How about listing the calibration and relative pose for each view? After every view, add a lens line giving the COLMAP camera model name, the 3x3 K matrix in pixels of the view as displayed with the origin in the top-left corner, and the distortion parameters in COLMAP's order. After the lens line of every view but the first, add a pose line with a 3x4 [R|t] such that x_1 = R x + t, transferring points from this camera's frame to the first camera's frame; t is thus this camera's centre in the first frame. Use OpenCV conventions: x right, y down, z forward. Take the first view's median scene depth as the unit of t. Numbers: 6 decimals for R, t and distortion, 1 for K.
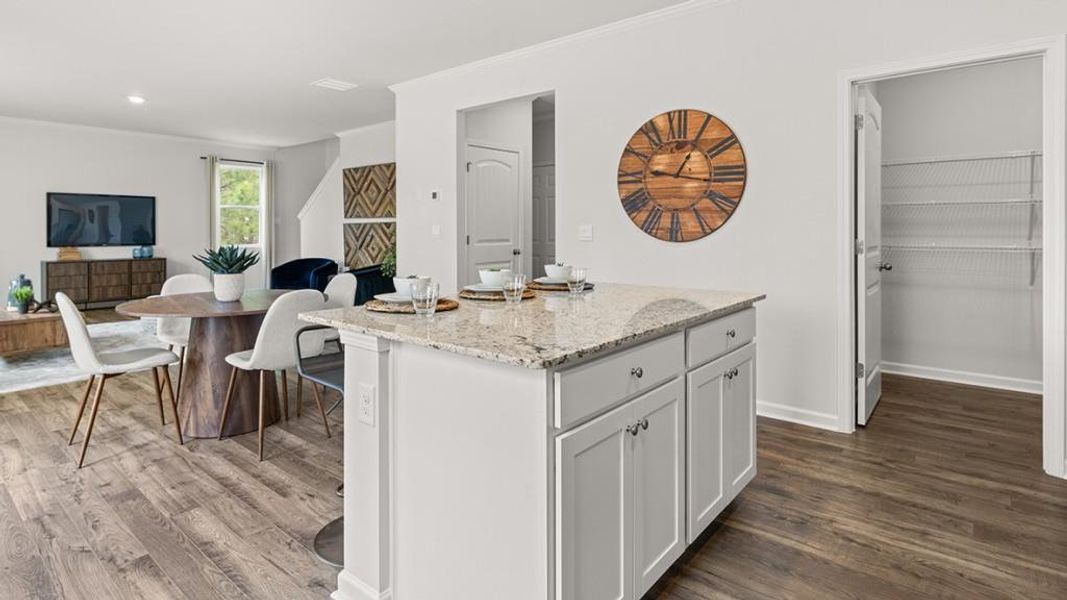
lens RADIAL K [[556.7, 0, 509.1], [0, 556.7, 235.7], [0, 0, 1]] dist [-0.006637, -0.000215]
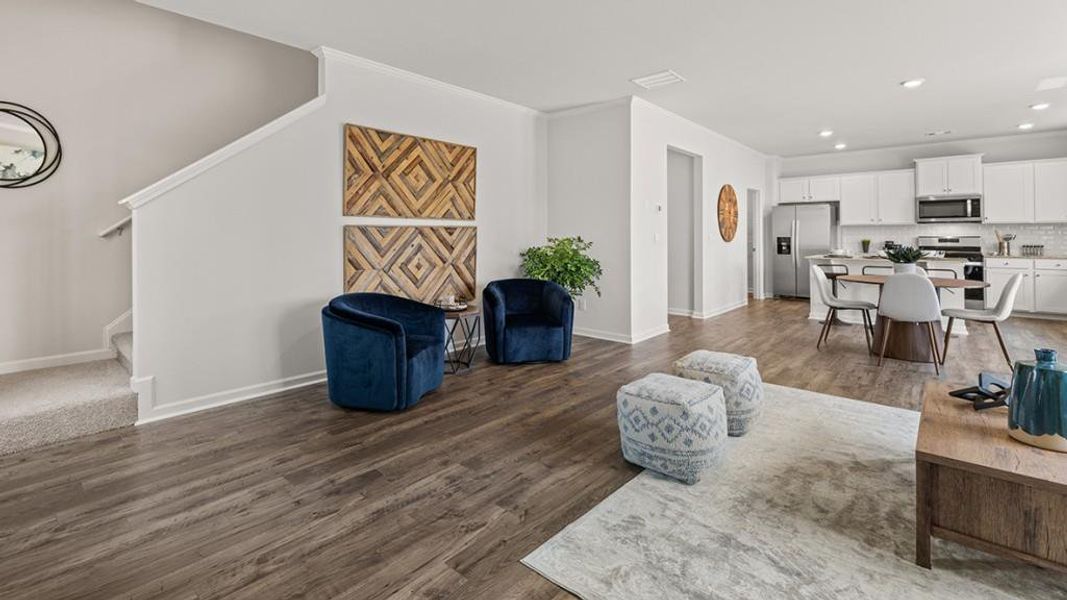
lens RADIAL K [[464.1, 0, 507.0], [0, 464.1, 232.1], [0, 0, 1]] dist [-0.004588, 0.000307]
pose [[0.031311, 0.012063, 0.999437, -1.601746], [0.012967, 0.999838, -0.012474, -0.016865], [-0.999426, 0.013350, 0.031149, 1.810060]]
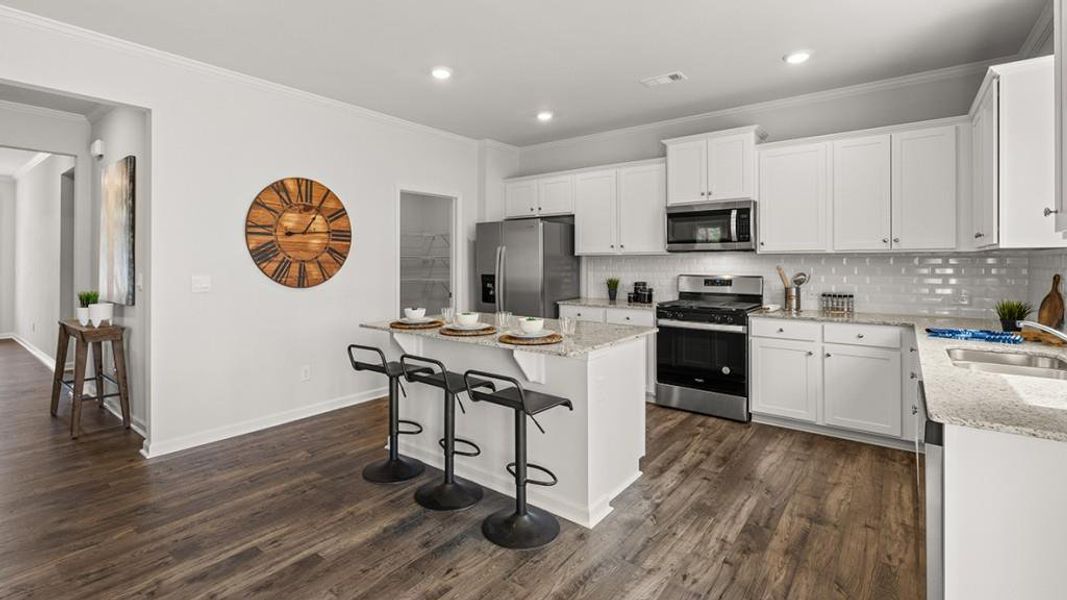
lens RADIAL K [[491.2, 0, 521.8], [0, 491.2, 246.7], [0, 0, 1]] dist [-0.002463, 0.001110]
pose [[-0.060719, 0.034786, 0.997549, -0.760224], [0.013554, 0.999329, -0.034023, -0.034082], [-0.998063, 0.011455, -0.061150, 0.575421]]
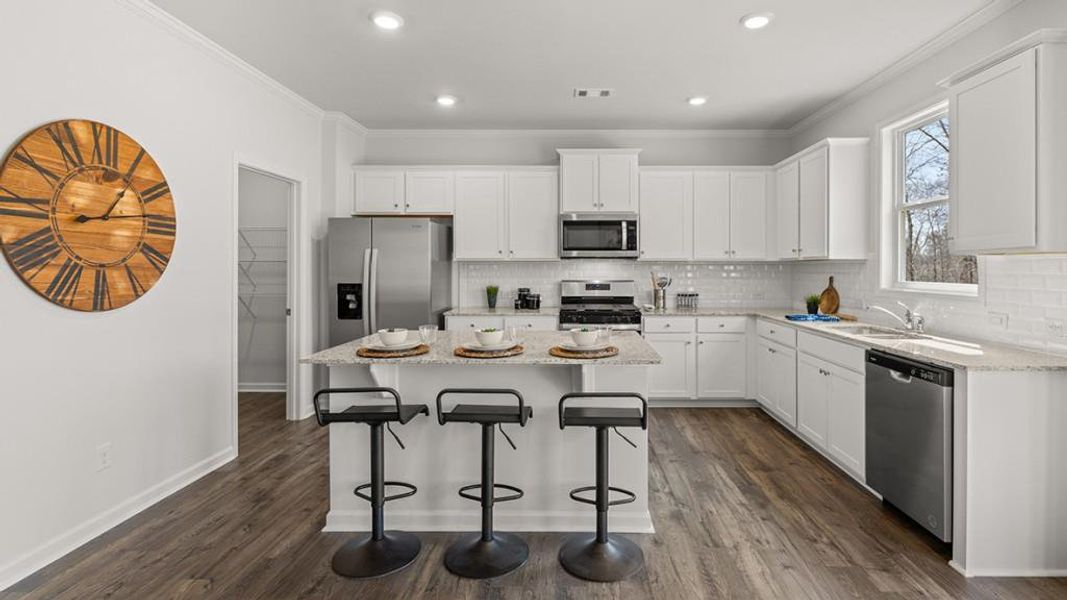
lens RADIAL K [[491.2, 0, 573.8], [0, 491.2, 263.2], [0, 0, 1]] dist [-0.002463, 0.001110]
pose [[-0.665595, 0.009537, 0.746252, -0.541458], [0.010252, 0.999941, -0.003634, -0.039835], [-0.746243, 0.005232, -0.665653, 0.937809]]
